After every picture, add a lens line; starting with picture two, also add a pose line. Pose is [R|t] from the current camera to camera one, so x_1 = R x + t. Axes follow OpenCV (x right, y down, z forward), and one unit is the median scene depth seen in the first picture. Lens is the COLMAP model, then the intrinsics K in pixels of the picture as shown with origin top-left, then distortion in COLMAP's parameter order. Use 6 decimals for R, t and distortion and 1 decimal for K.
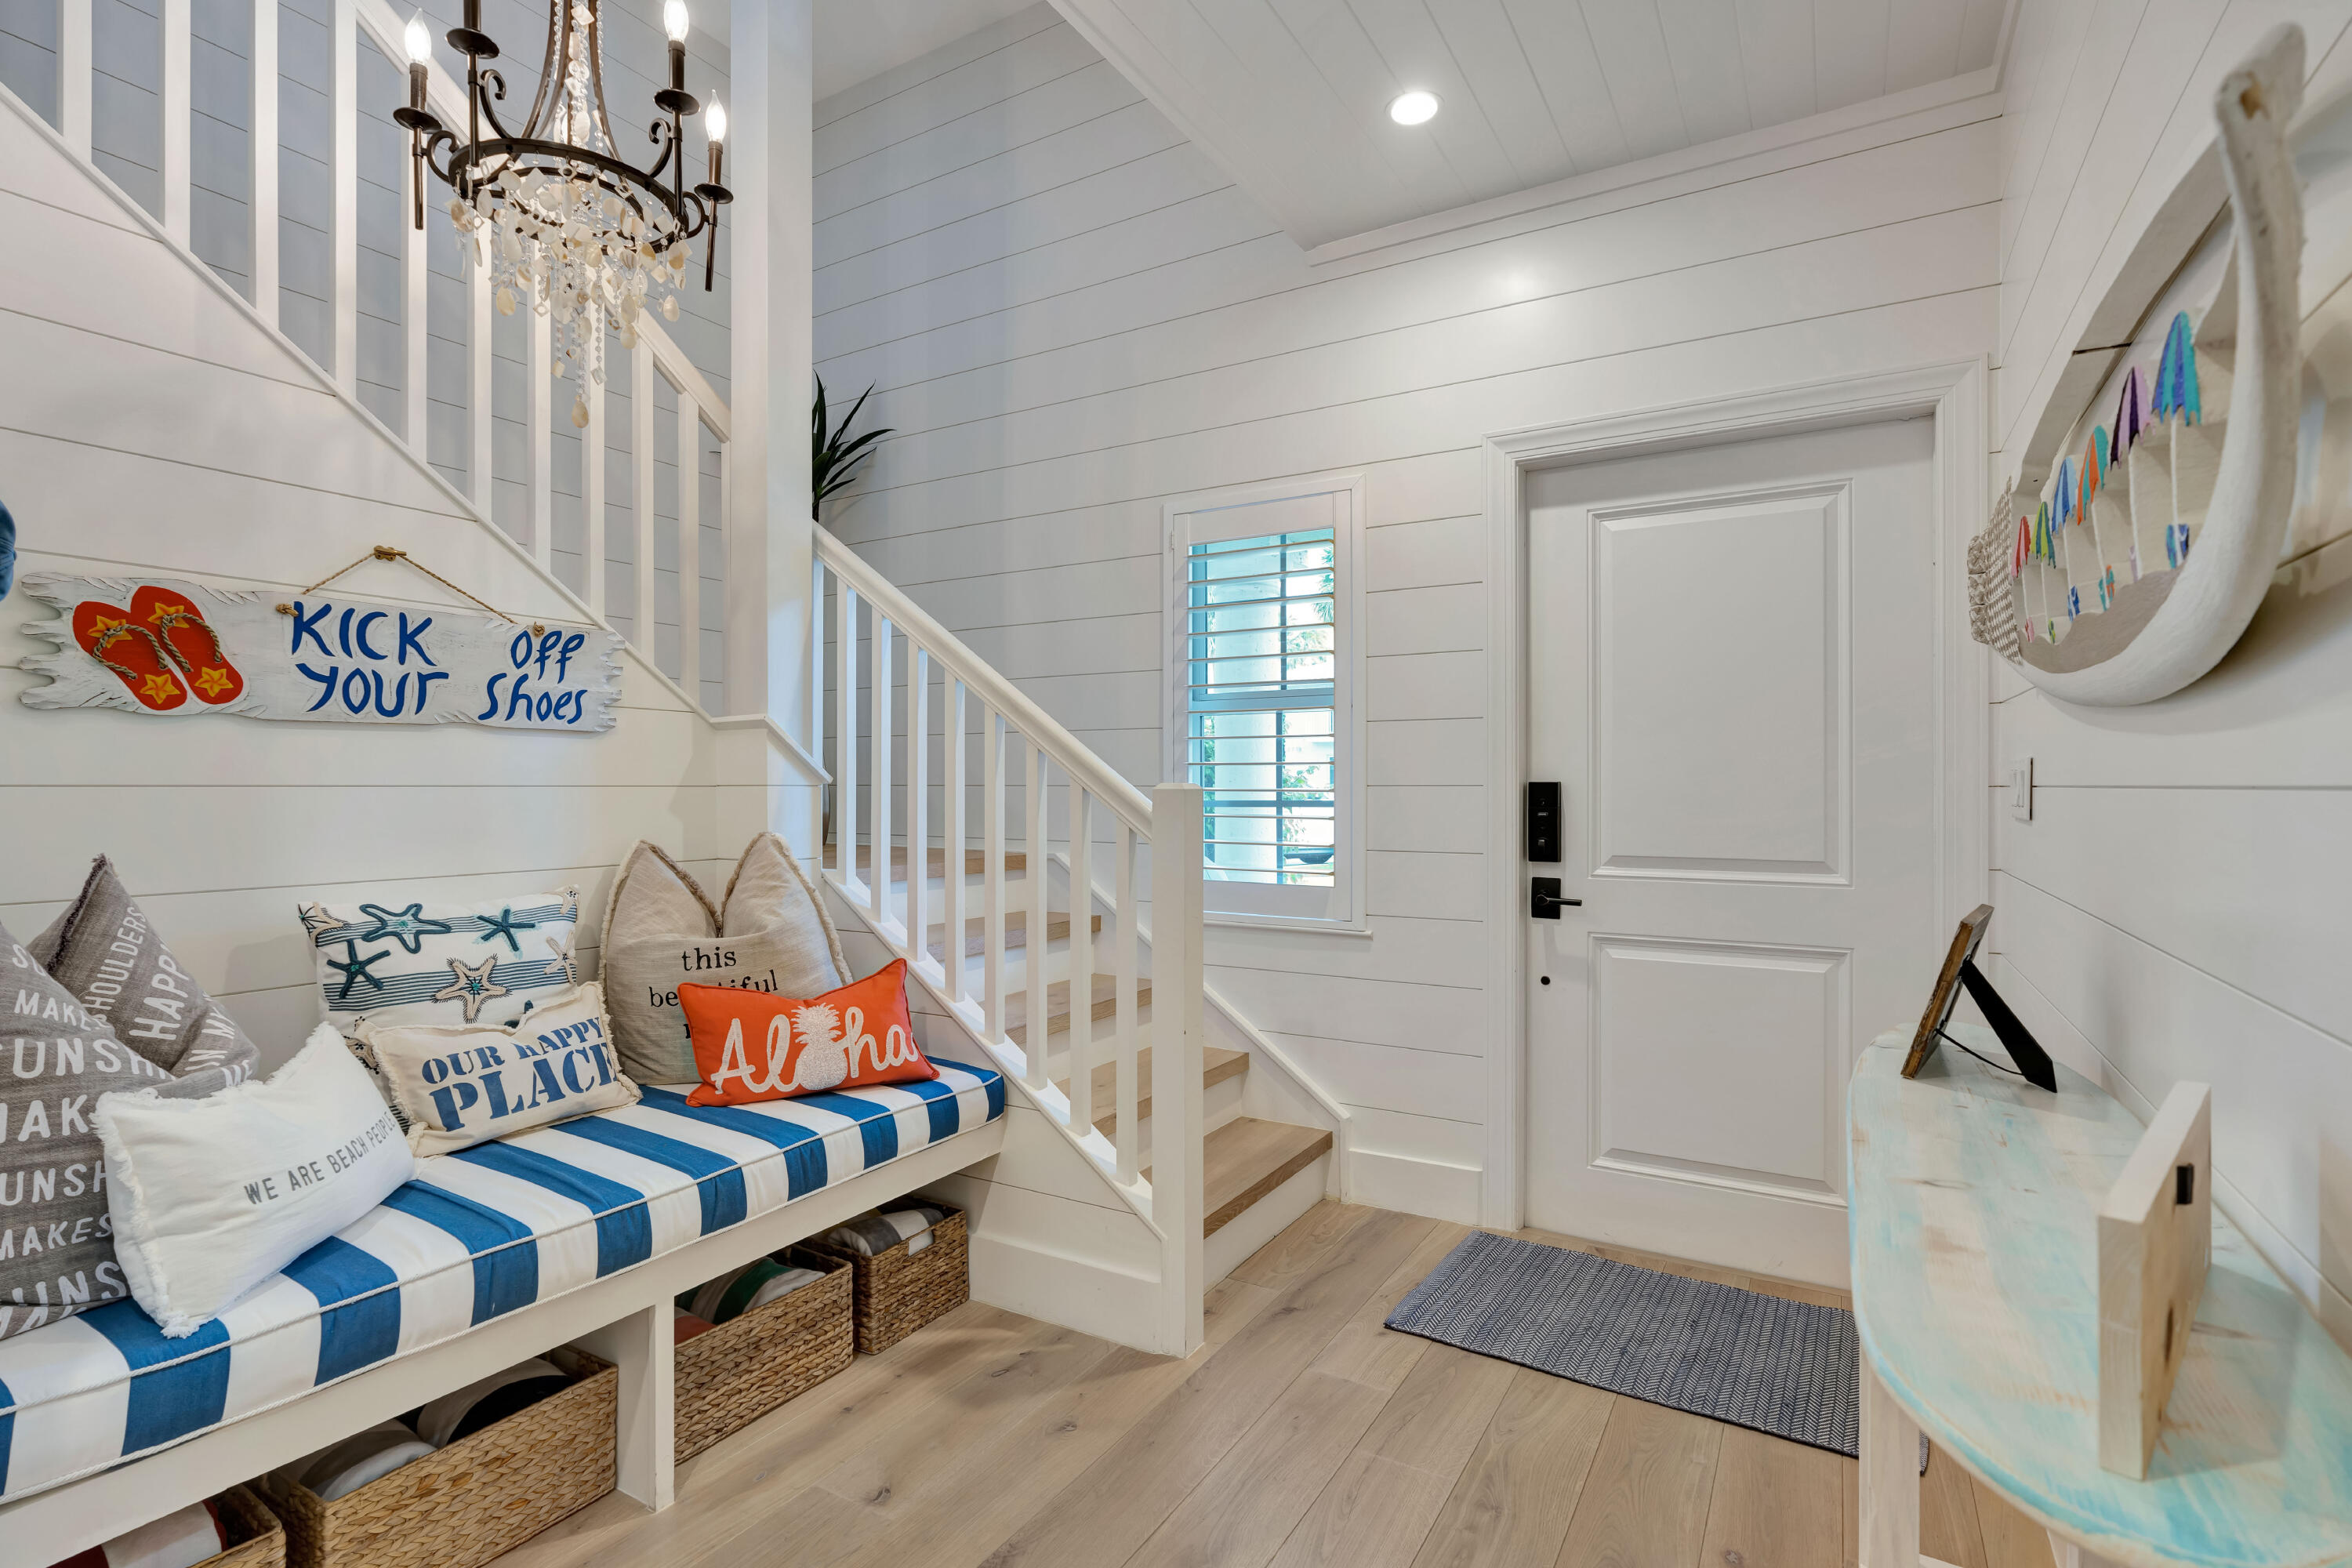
lens RADIAL K [[1077.8, 0, 1188.4], [0, 1077.8, 783.5], [0, 0, 1]] dist [0.003890, 0.000287]
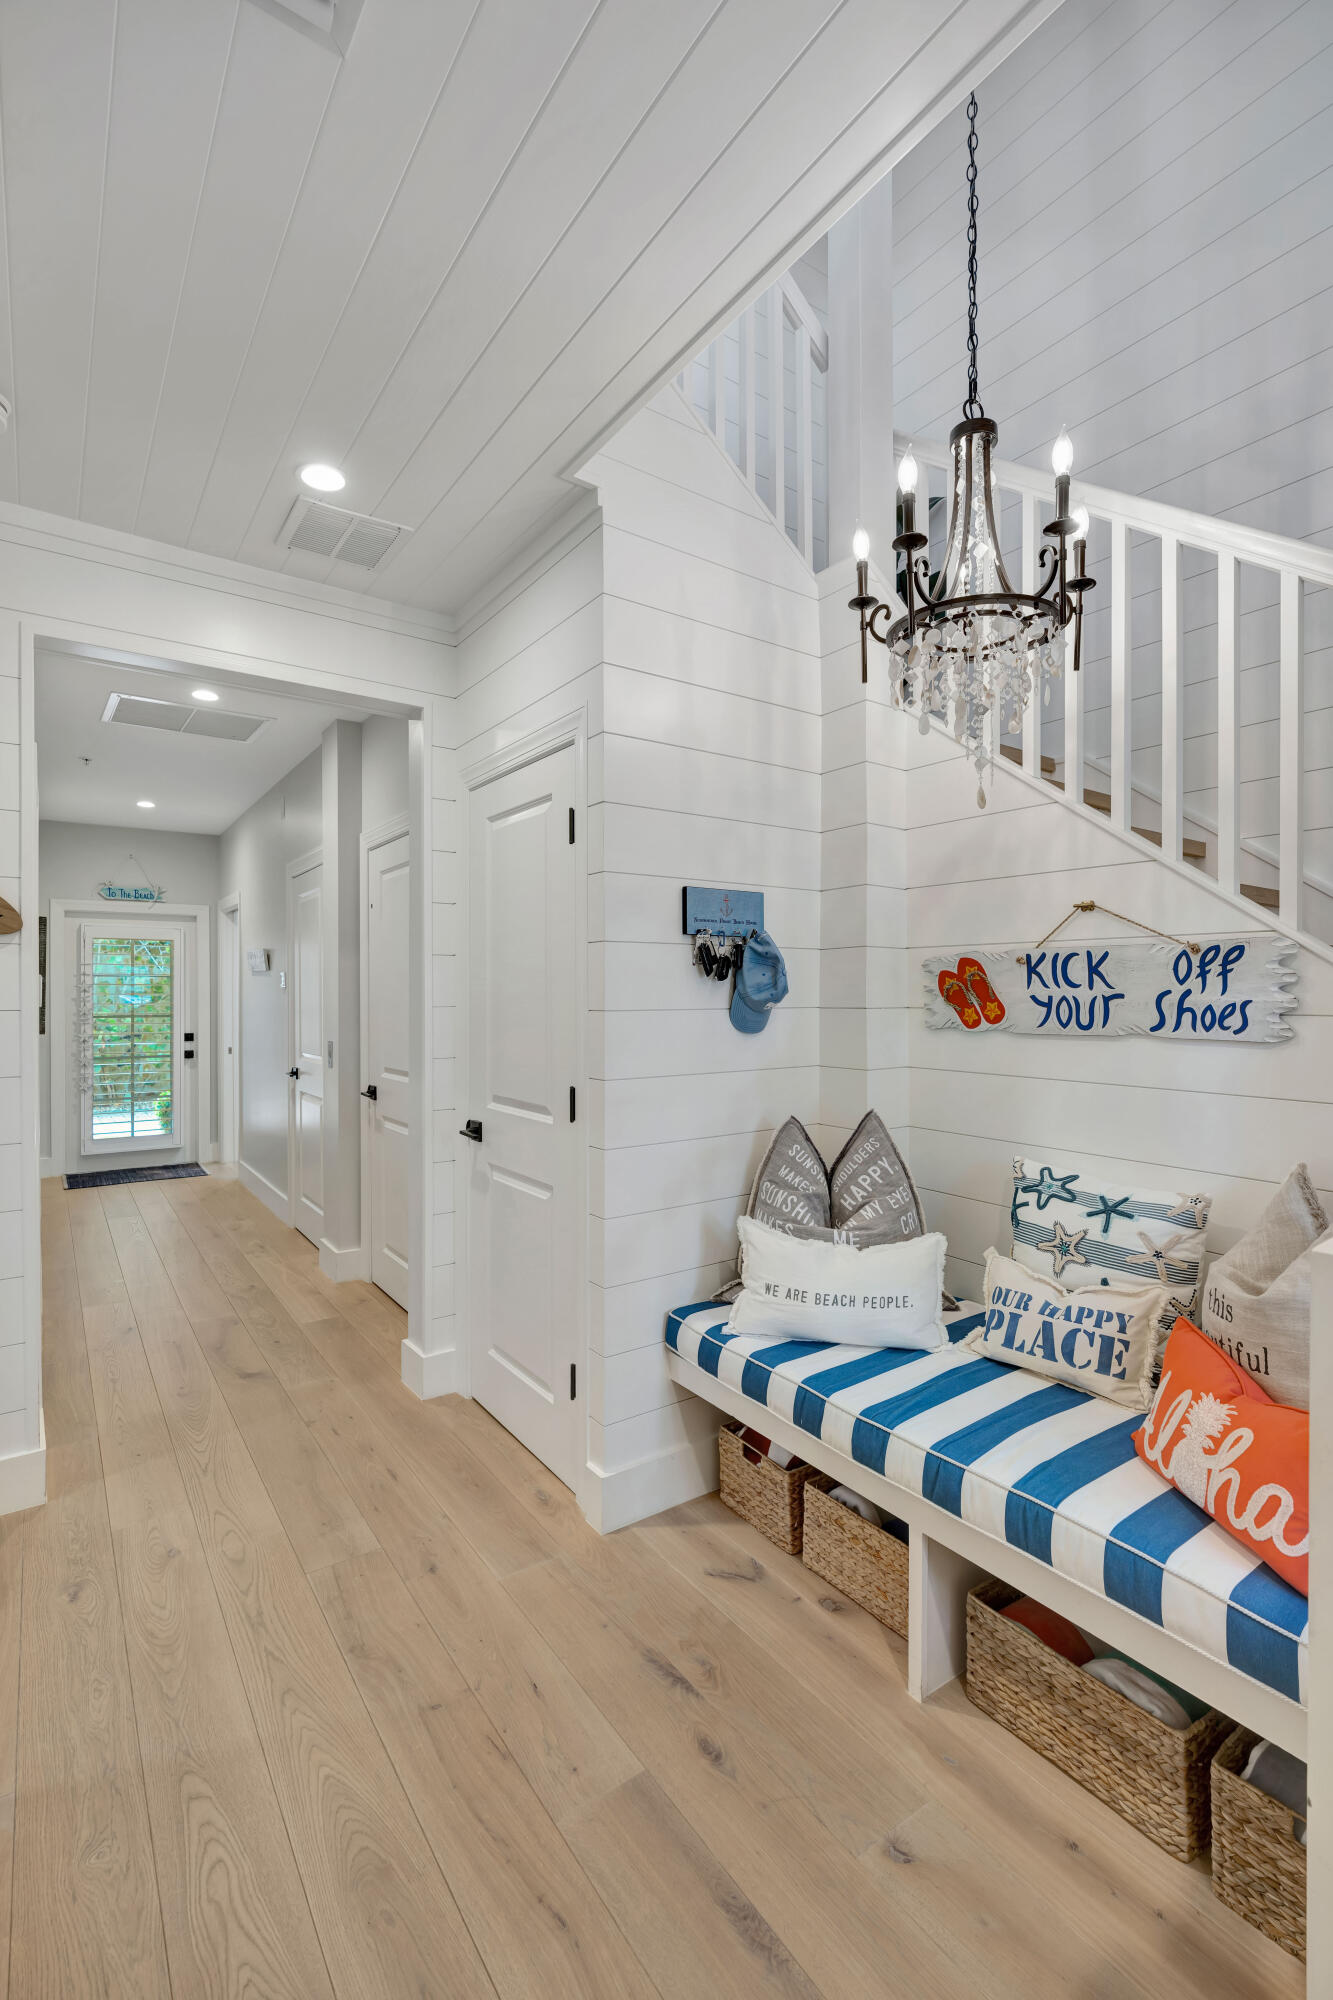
lens RADIAL K [[916.5, 0, 680.6], [0, 916.5, 993.1], [0, 0, 1]] dist [0.003890, 0.000287]
pose [[-0.393217, 0.004343, -0.919435, 0.481874], [-0.000502, 0.999988, 0.004938, -0.111588], [0.919445, 0.002403, -0.393210, 0.978973]]
